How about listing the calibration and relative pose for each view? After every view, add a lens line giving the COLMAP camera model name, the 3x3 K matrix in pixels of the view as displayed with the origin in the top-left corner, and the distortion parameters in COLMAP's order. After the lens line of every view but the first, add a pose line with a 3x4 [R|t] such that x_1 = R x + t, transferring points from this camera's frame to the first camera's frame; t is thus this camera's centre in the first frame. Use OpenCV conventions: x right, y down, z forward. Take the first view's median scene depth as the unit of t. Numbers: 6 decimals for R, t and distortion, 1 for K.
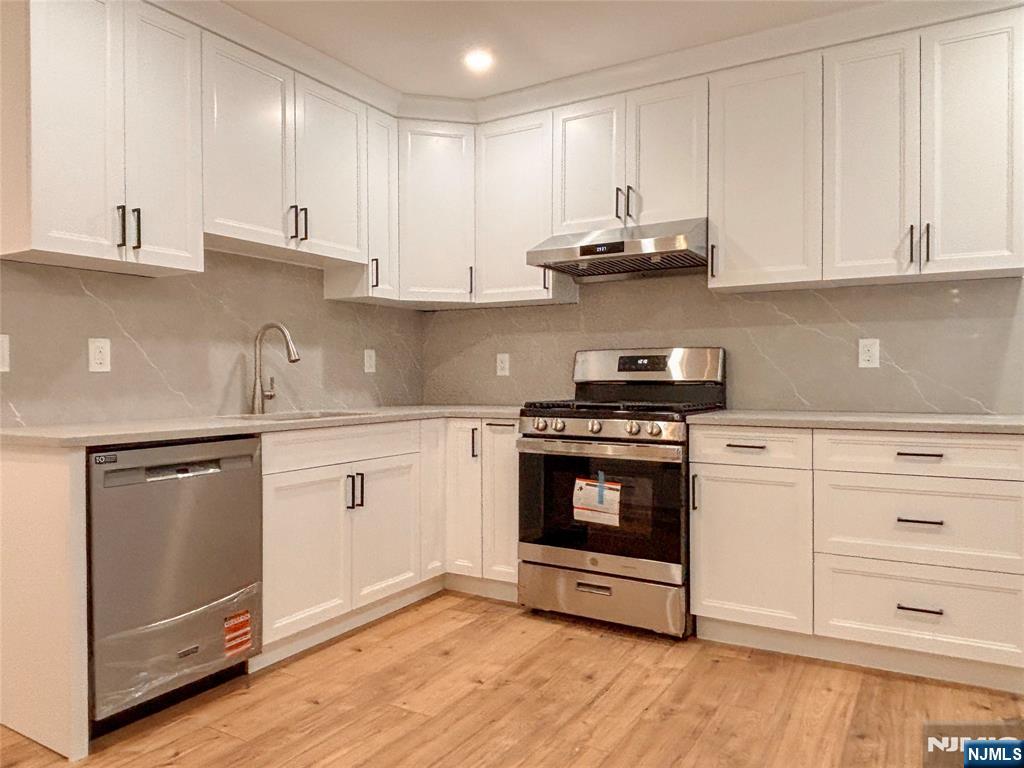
lens RADIAL K [[721.0, 0, 502.3], [0, 721.0, 387.0], [0, 0, 1]] dist [0.023460, -0.054748]
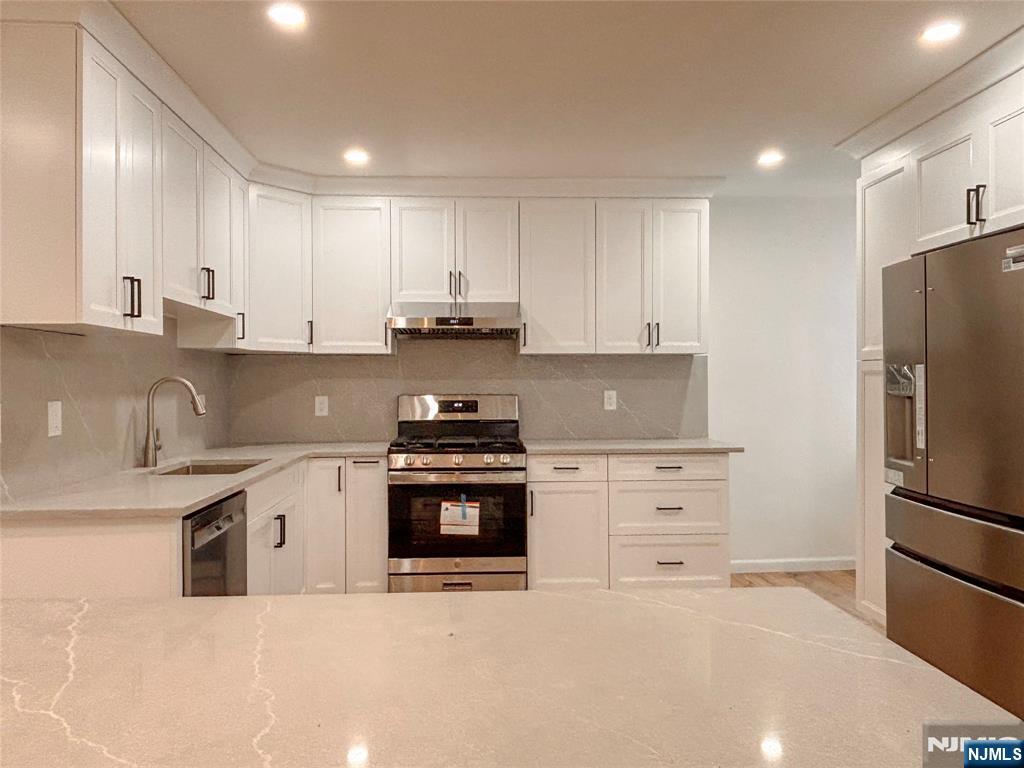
lens RADIAL K [[721.0, 0, 505.4], [0, 721.0, 384.9], [0, 0, 1]] dist [0.023460, -0.054748]
pose [[0.826227, -0.001315, 0.563336, -0.531098], [0.010212, 0.999868, -0.012644, -0.062736], [-0.563245, 0.016199, 0.826131, -0.119972]]
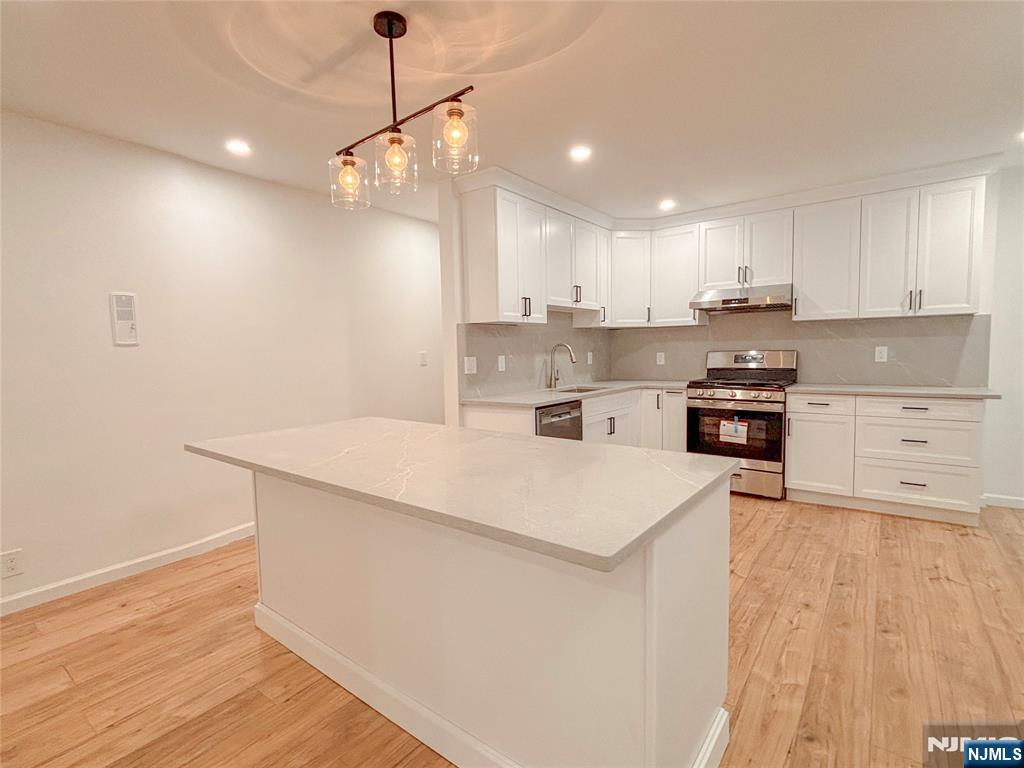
lens RADIAL K [[491.4, 0, 504.9], [0, 491.4, 383.7], [0, 0, 1]] dist [-0.012538, -0.001622]
pose [[0.992641, -0.009487, -0.120718, -0.327527], [0.016238, 0.998351, 0.055064, -0.056669], [0.119997, -0.056619, 0.991158, -0.400755]]
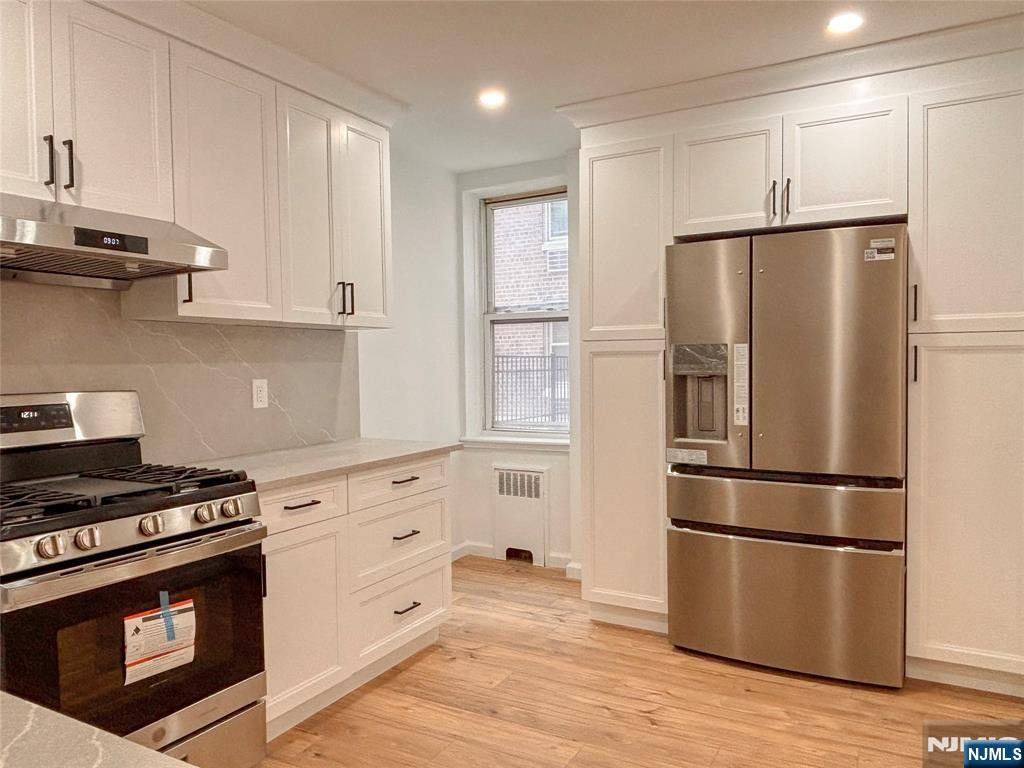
lens RADIAL K [[721.0, 0, 508.1], [0, 721.0, 388.6], [0, 0, 1]] dist [0.023460, -0.054748]
pose [[-0.028424, -0.028631, 0.999186, -0.514243], [0.031603, 0.999064, 0.029527, -0.074223], [-0.999096, 0.032416, -0.027493, 0.701910]]
